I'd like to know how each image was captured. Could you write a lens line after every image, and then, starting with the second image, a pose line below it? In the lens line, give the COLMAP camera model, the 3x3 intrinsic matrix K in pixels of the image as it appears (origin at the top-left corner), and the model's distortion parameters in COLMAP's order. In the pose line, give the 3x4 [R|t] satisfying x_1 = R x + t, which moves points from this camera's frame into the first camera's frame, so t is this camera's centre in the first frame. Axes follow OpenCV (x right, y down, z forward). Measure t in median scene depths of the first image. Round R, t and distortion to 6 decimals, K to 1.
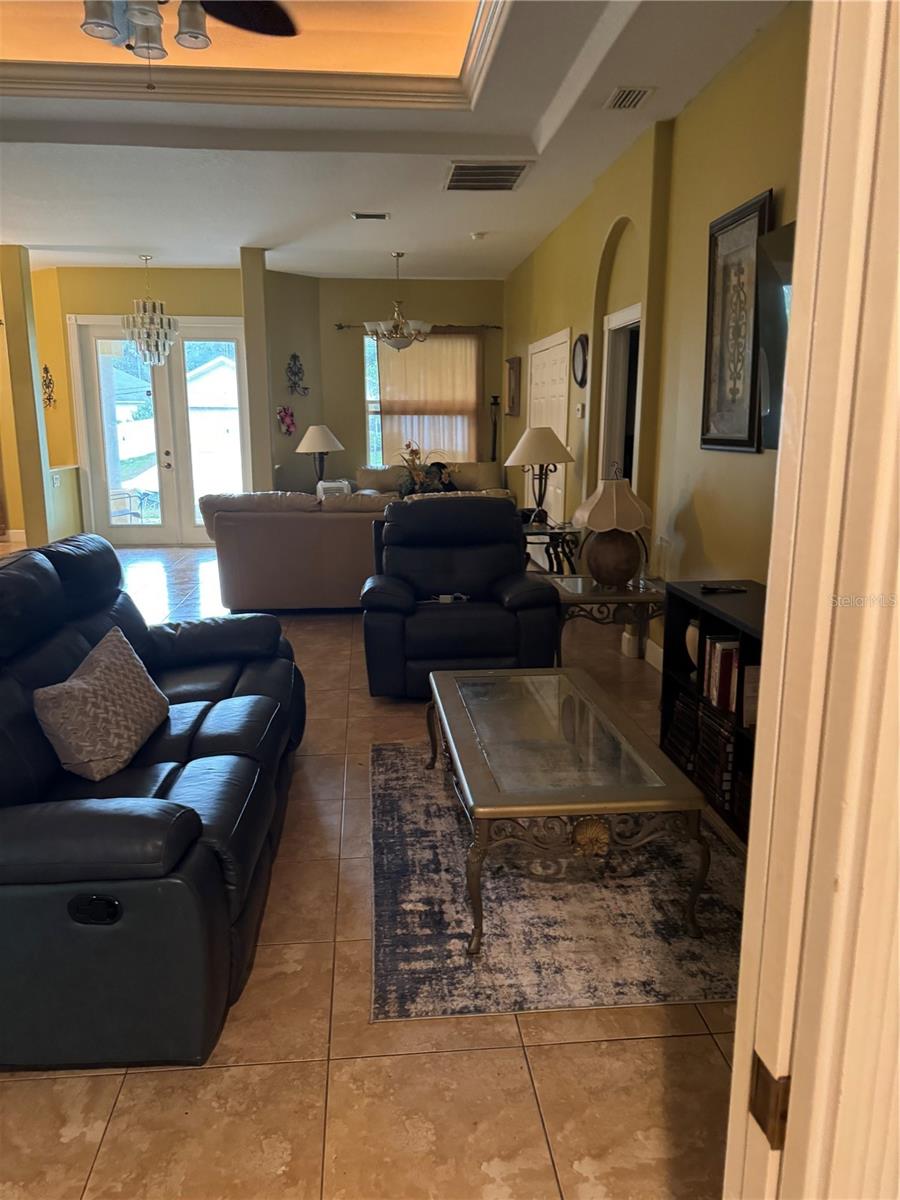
lens RADIAL K [[825.0, 0, 450.0], [0, 825.0, 600.0], [0, 0, 1]] dist [0.030245, -0.001213]
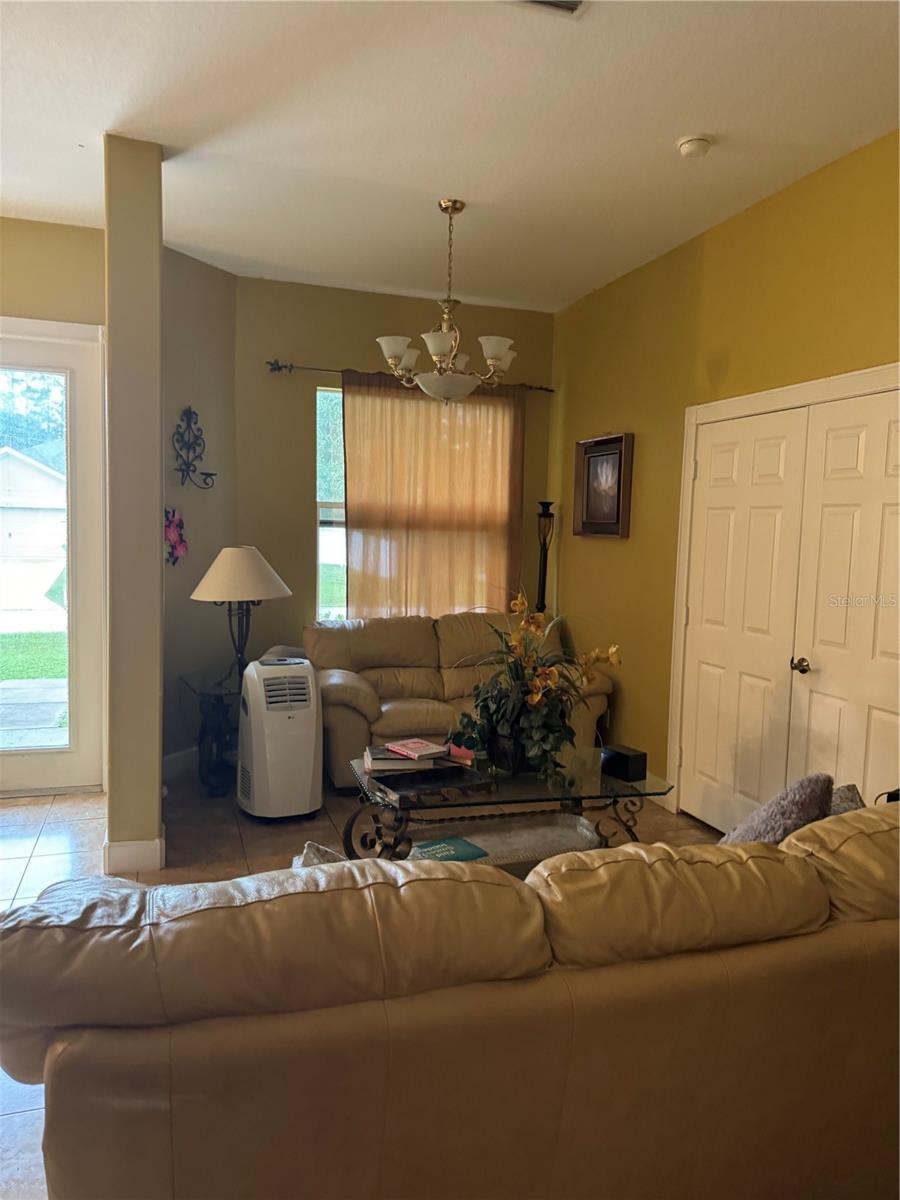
lens RADIAL K [[825.0, 0, 450.0], [0, 825.0, 600.0], [0, 0, 1]] dist [0.030245, -0.001213]
pose [[0.972997, 0.008238, 0.230669, -0.145037], [0.021365, 0.991858, -0.125544, -0.109164], [-0.229825, 0.127083, 0.964899, 0.472592]]
